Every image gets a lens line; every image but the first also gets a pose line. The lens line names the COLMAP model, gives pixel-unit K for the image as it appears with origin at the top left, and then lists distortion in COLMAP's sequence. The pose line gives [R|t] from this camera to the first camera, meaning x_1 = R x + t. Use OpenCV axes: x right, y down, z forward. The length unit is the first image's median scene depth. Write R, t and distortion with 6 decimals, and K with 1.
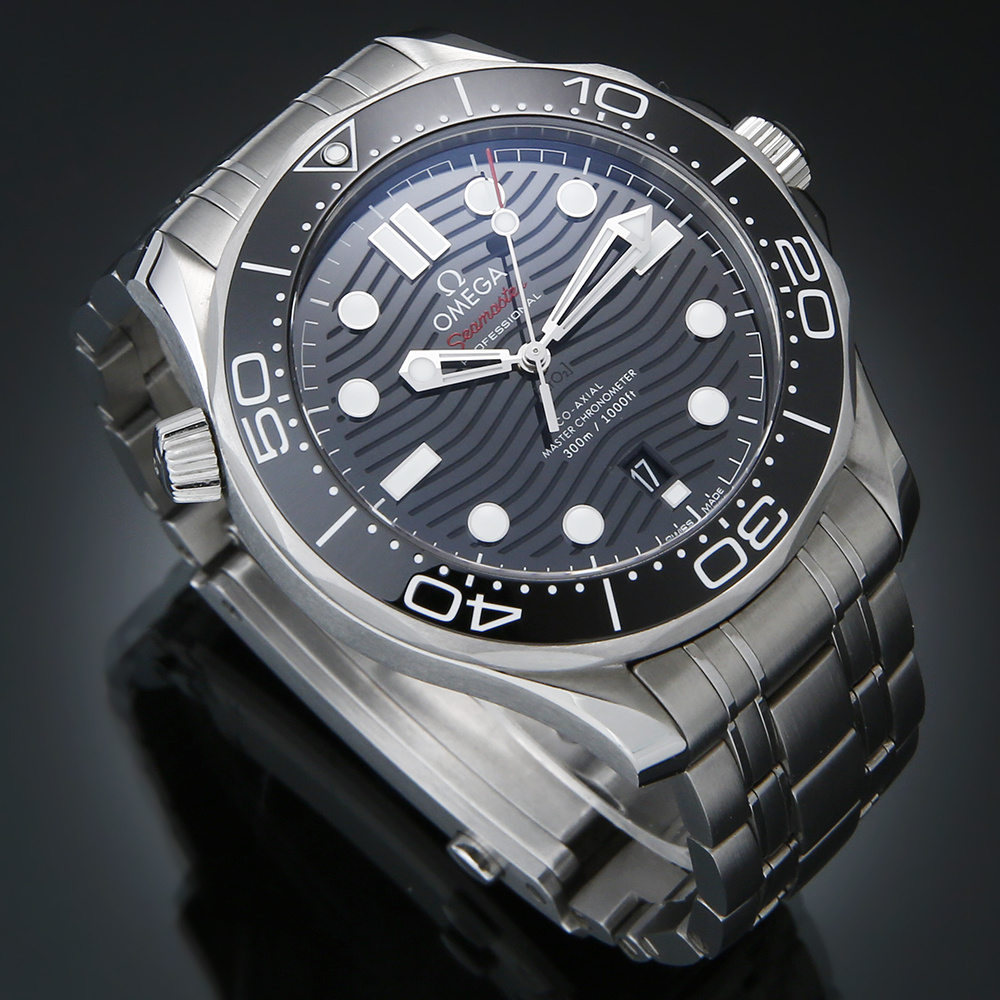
lens RADIAL K [[4220.2, 0, 500.0], [0, 4220.2, 500.0], [0, 0, 1]] dist [-0.212614, -0.767115]
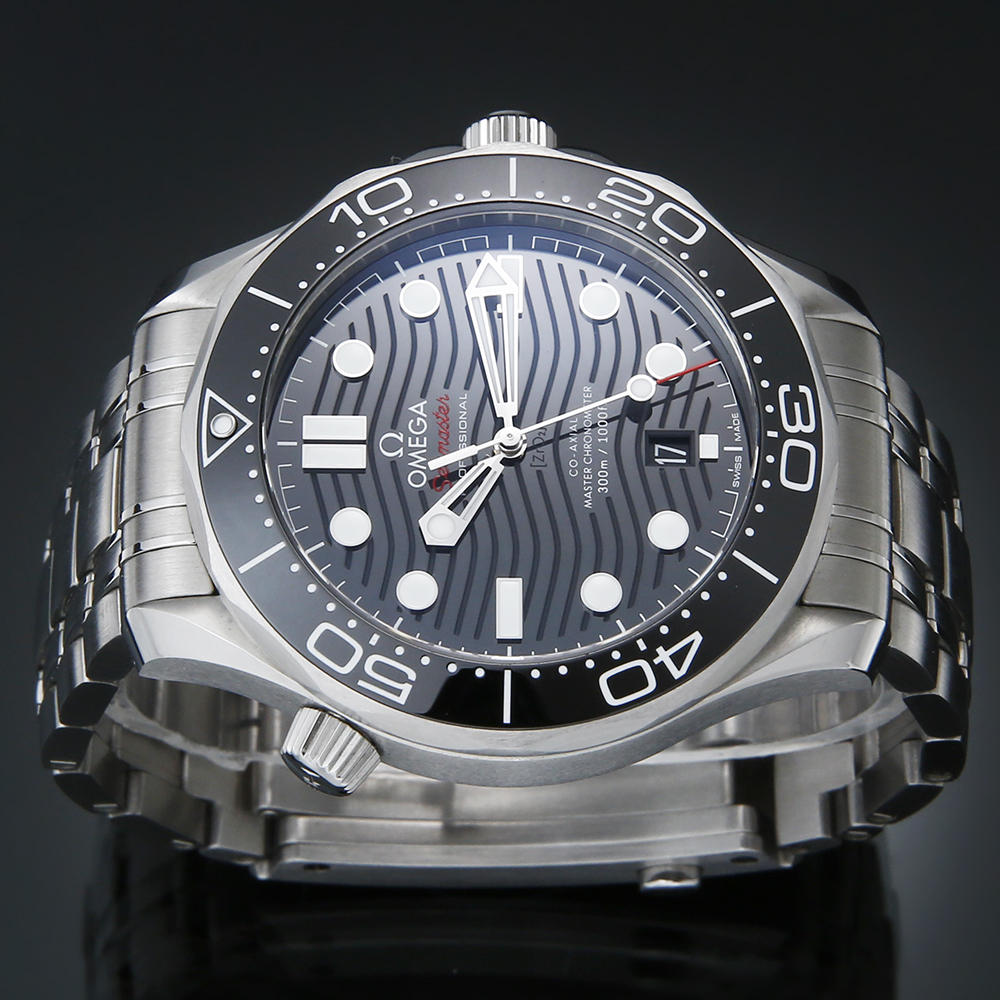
lens RADIAL K [[4220.2, 0, 500.0], [0, 4220.2, 500.0], [0, 0, 1]] dist [-0.212614, -0.767115]
pose [[0.716484, -0.673252, 0.182706, -0.184986], [0.670561, 0.736885, 0.085727, -0.110914], [-0.192349, 0.061094, 0.979423, 0.024732]]
